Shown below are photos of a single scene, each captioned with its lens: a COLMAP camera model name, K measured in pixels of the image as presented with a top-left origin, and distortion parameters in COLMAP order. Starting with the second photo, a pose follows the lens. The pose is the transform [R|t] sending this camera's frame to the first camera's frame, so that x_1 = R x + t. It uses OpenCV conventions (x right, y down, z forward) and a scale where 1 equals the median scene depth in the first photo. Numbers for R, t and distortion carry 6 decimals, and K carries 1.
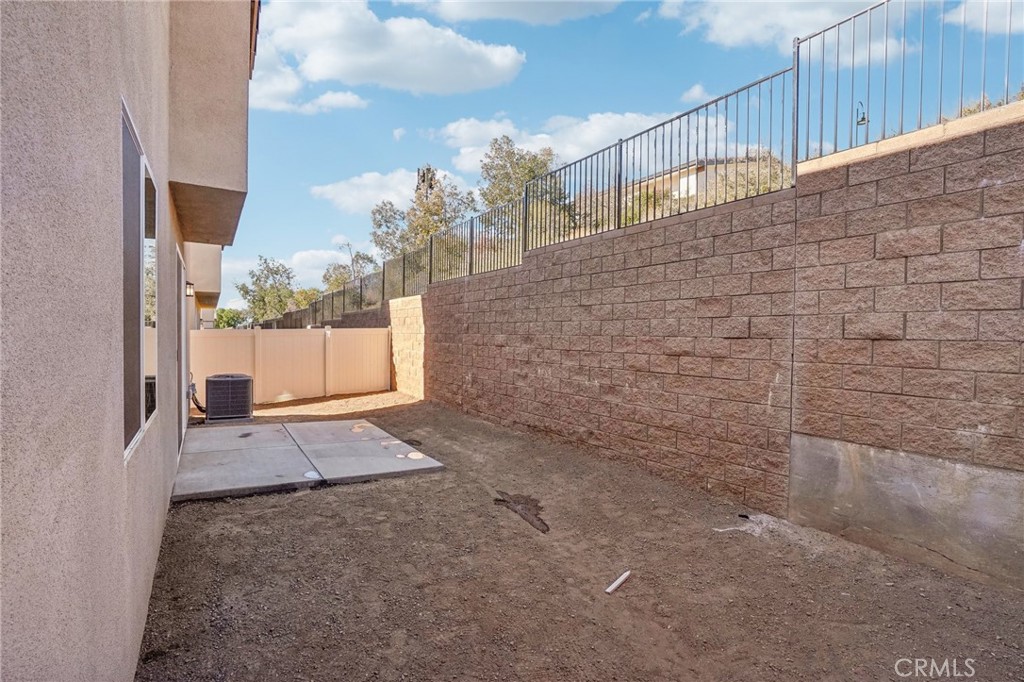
lens RADIAL K [[490.0, 0, 515.4], [0, 490.0, 344.3], [0, 0, 1]] dist [-0.002829, 0.000486]
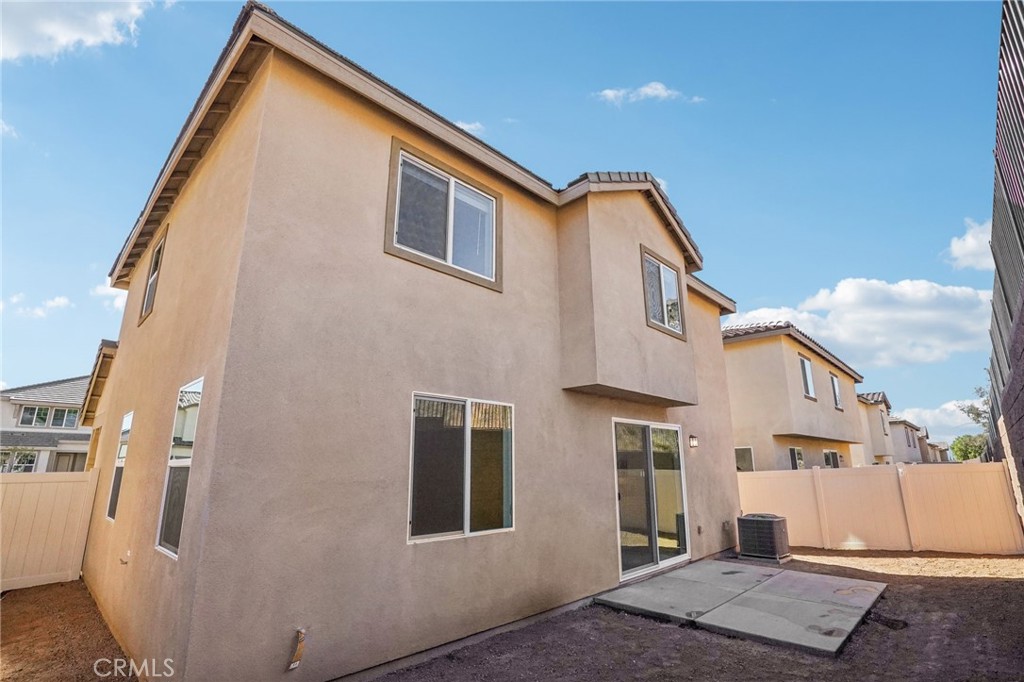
lens RADIAL K [[490.0, 0, 515.4], [0, 490.0, 344.3], [0, 0, 1]] dist [-0.002829, 0.000486]
pose [[0.252302, -0.255450, -0.933321, 0.801903], [0.000085, 0.964531, -0.263970, -0.032163], [0.967649, 0.066521, 0.243375, 0.376548]]
